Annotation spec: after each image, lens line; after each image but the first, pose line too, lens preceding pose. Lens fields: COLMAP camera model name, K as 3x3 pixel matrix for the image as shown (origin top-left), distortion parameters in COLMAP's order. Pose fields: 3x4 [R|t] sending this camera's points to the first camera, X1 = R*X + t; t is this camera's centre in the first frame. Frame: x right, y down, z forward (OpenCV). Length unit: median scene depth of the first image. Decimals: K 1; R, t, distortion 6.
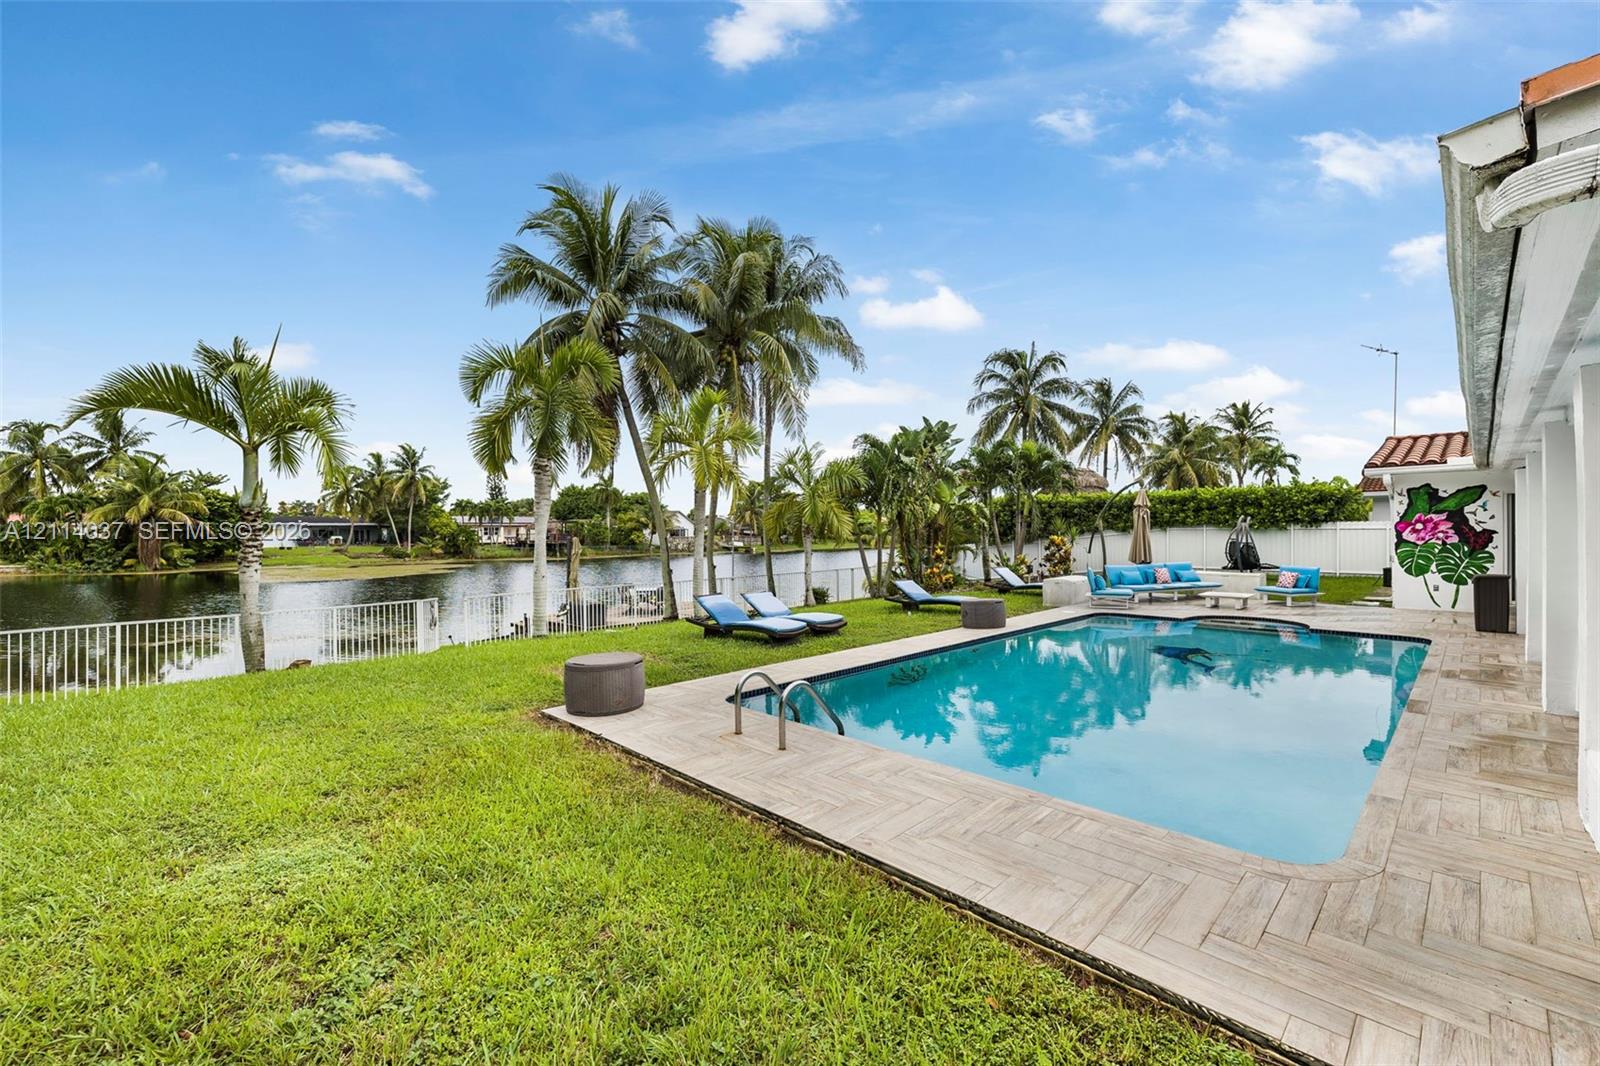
lens RADIAL K [[661.5, 0, 796.2], [0, 661.5, 538.3], [0, 0, 1]] dist [0.000110, -0.000200]
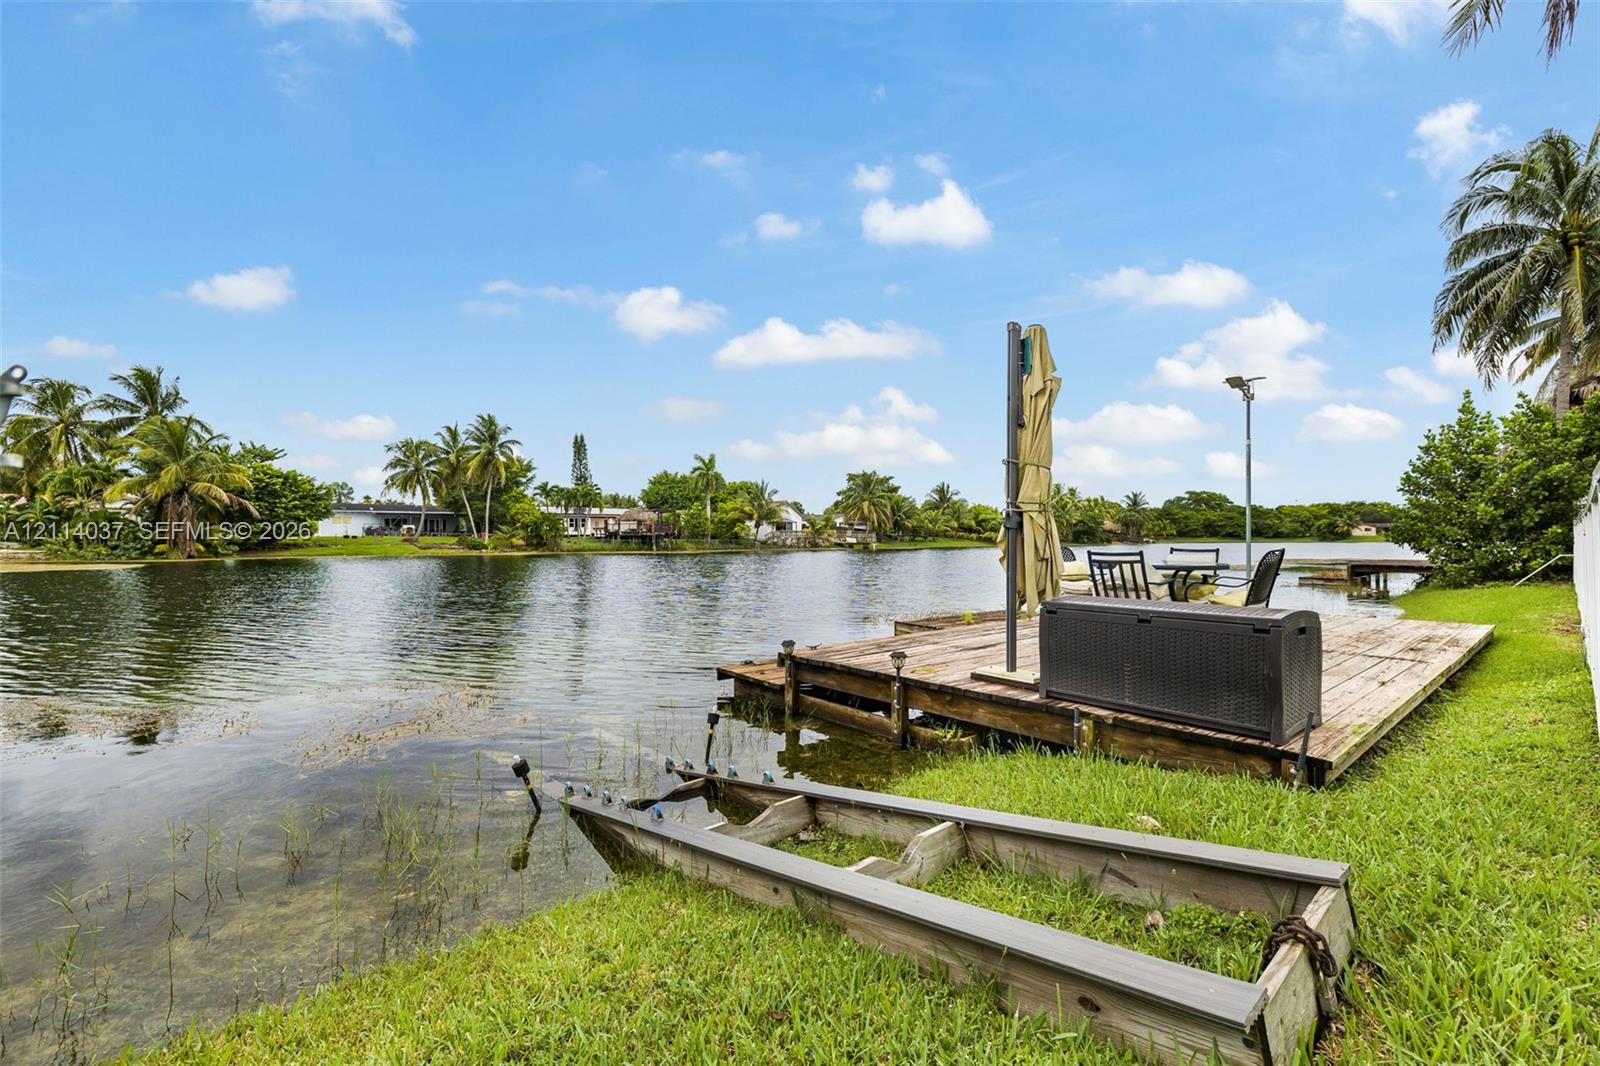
lens RADIAL K [[661.5, 0, 798.7], [0, 661.5, 534.8], [0, 0, 1]] dist [0.000110, -0.000200]
pose [[0.994916, 0.005876, -0.100536, -0.092259], [-0.007051, 0.999911, -0.011330, 0.016127], [0.100461, 0.011982, 0.994869, 0.178479]]
